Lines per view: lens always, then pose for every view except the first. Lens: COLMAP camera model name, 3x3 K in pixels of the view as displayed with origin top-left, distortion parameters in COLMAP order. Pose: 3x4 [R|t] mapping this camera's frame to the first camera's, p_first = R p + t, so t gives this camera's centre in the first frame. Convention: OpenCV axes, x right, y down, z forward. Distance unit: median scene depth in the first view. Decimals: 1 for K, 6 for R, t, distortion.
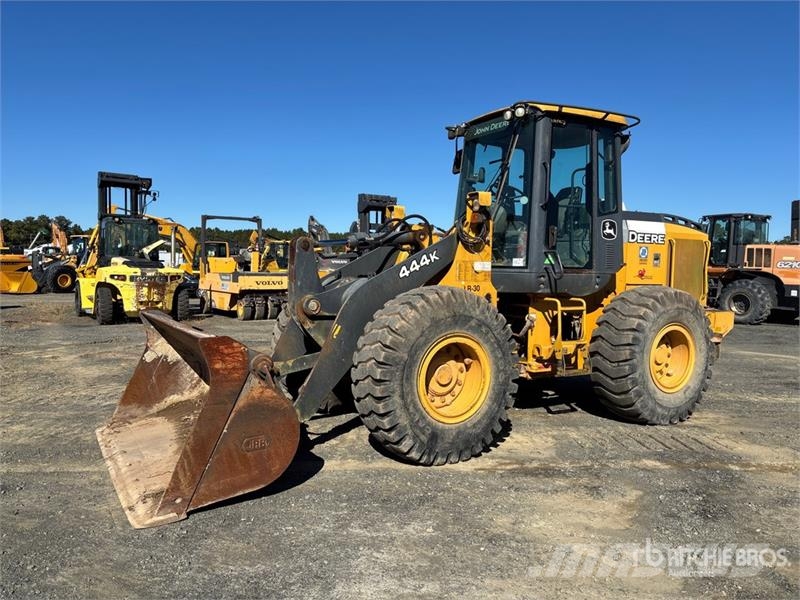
lens RADIAL K [[598.4, 0, 400.0], [0, 598.4, 300.0], [0, 0, 1]] dist [0.075357, -0.094458]
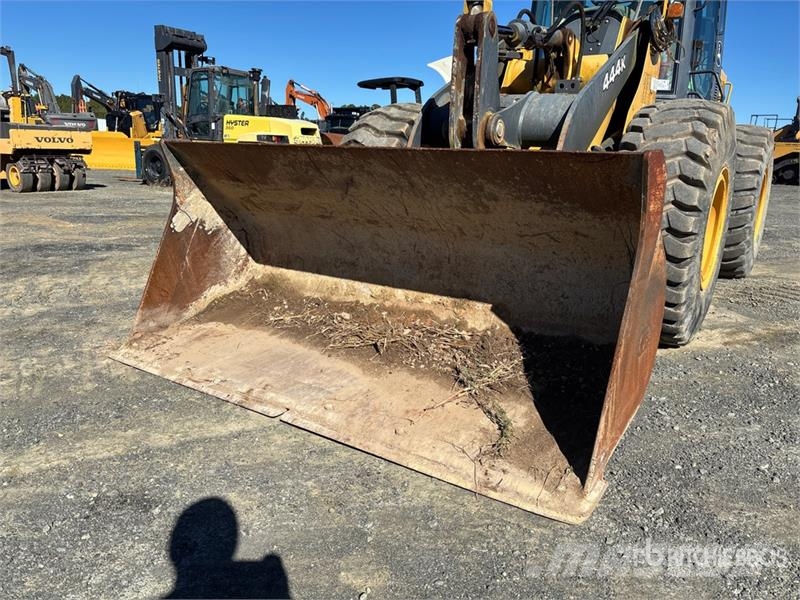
lens RADIAL K [[613.4, 0, 400.0], [0, 613.4, 300.0], [0, 0, 1]] dist [-0.006709, -0.005083]
pose [[0.910271, -0.087291, 0.404706, -0.462673], [0.005649, 0.980048, 0.198682, 0.051518], [-0.413974, -0.178568, 0.892602, 0.380686]]
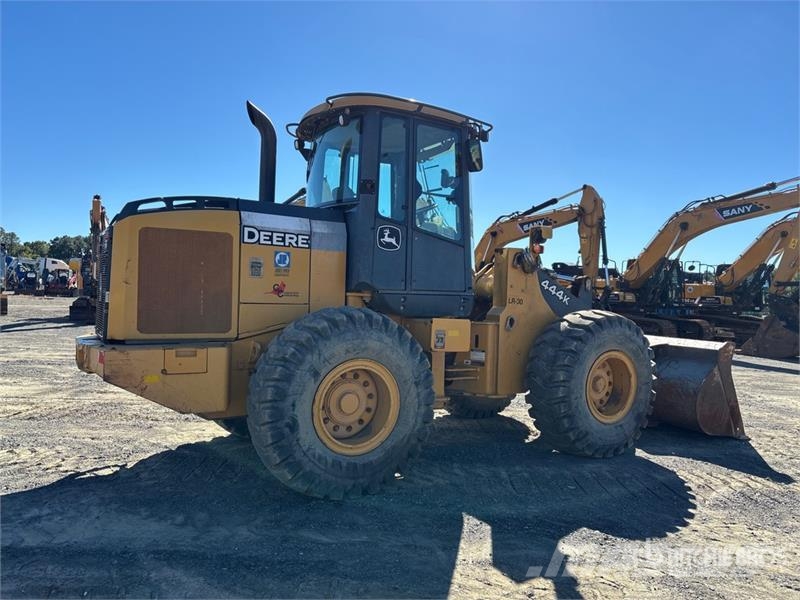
lens RADIAL K [[598.4, 0, 400.0], [0, 598.4, 300.0], [0, 0, 1]] dist [0.075357, -0.094458]
pose [[0.996479, 0.029704, 0.078399, 0.580669], [-0.027563, 0.999221, -0.028249, -0.017445], [-0.079177, 0.025989, 0.996522, 0.342880]]
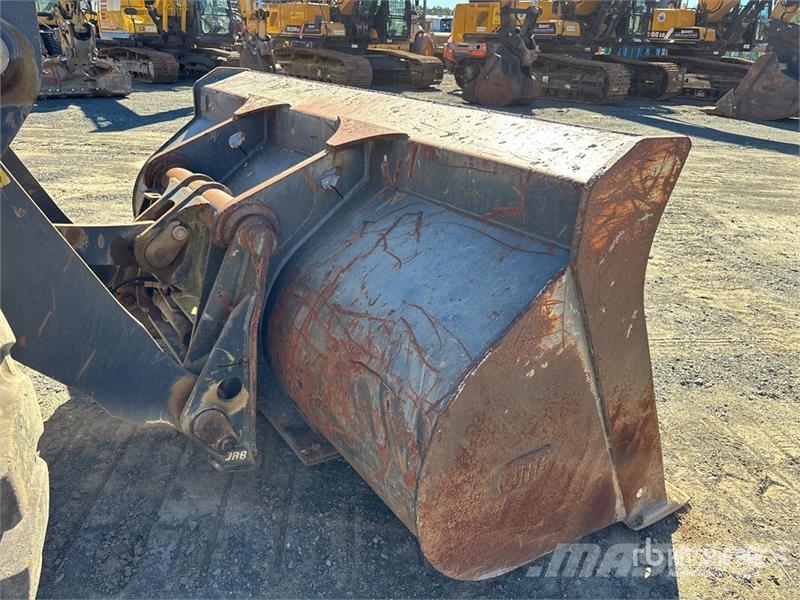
lens RADIAL K [[598.4, 0, 400.0], [0, 598.4, 300.0], [0, 0, 1]] dist [0.075357, -0.094458]
pose [[0.990858, -0.026929, 0.132198, 1.175664], [-0.022307, 0.933690, 0.357388, -0.006594], [-0.133056, -0.357069, 0.924553, 1.238167]]
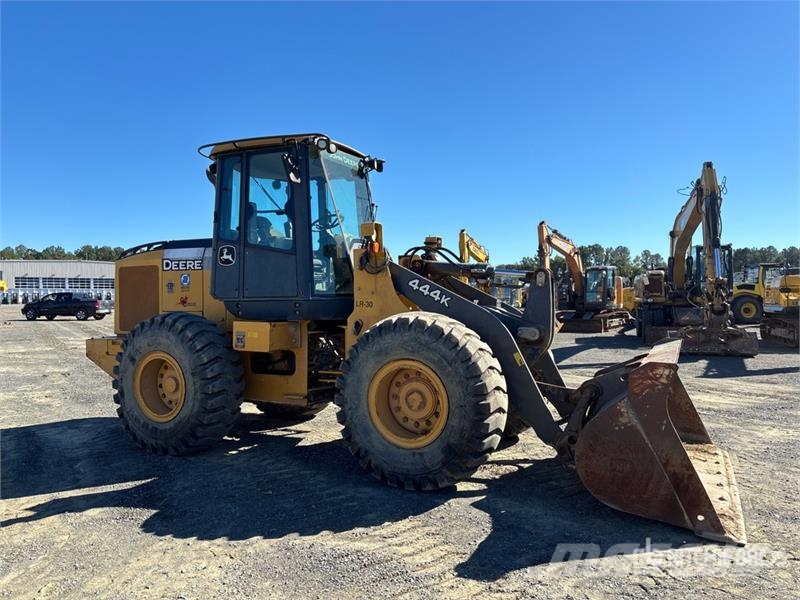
lens RADIAL K [[598.4, 0, 400.0], [0, 598.4, 300.0], [0, 0, 1]] dist [0.075357, -0.094458]
pose [[0.614755, -0.005652, -0.788698, 1.642258], [-0.022872, 0.999426, -0.024989, -0.033285], [0.788386, 0.033401, 0.614273, 0.789798]]
